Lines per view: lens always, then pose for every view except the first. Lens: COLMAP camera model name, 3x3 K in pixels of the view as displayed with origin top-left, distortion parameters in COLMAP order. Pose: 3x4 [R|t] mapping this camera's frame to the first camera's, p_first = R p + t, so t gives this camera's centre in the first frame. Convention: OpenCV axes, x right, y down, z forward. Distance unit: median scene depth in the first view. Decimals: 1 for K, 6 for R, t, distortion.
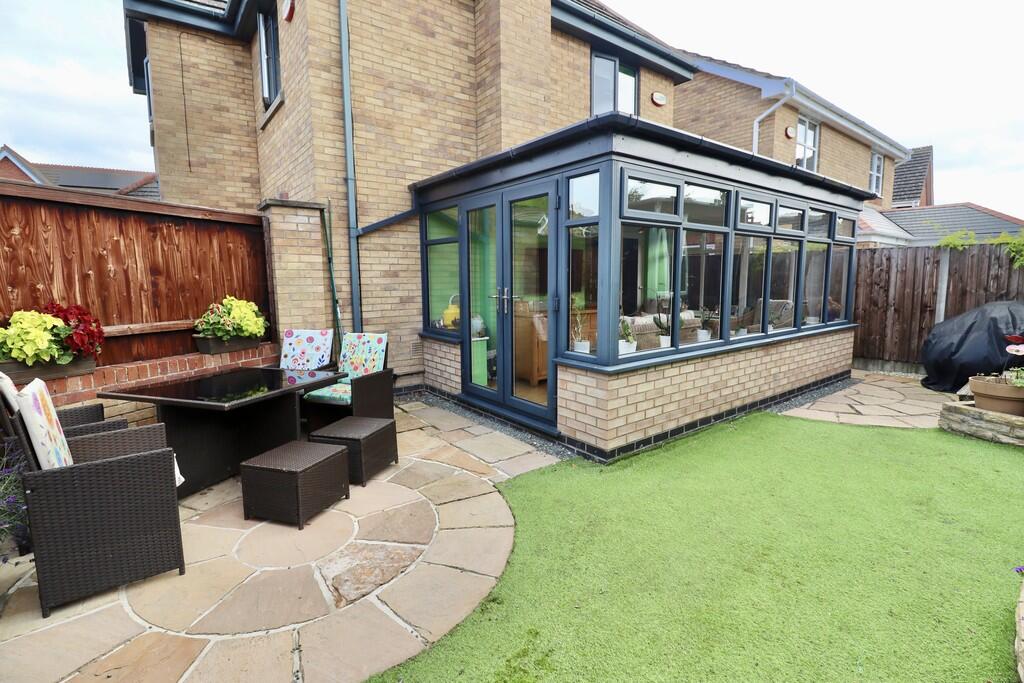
lens RADIAL K [[476.0, 0, 513.2], [0, 476.0, 337.8], [0, 0, 1]] dist [-0.010117, -0.005836]
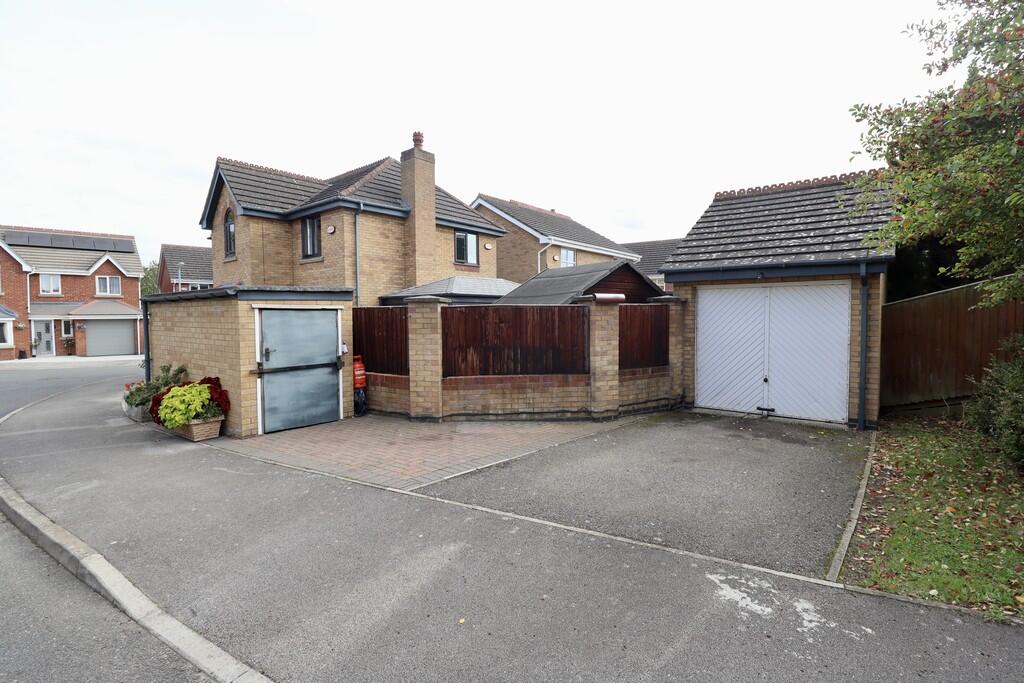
lens RADIAL K [[476.0, 0, 511.0], [0, 476.0, 341.0], [0, 0, 1]] dist [-0.010117, -0.005836]
pose [[0.975174, -0.009308, 0.221245, -0.091102], [0.026044, 0.997003, -0.072851, 0.100807], [-0.219904, 0.076805, 0.972493, -1.451700]]
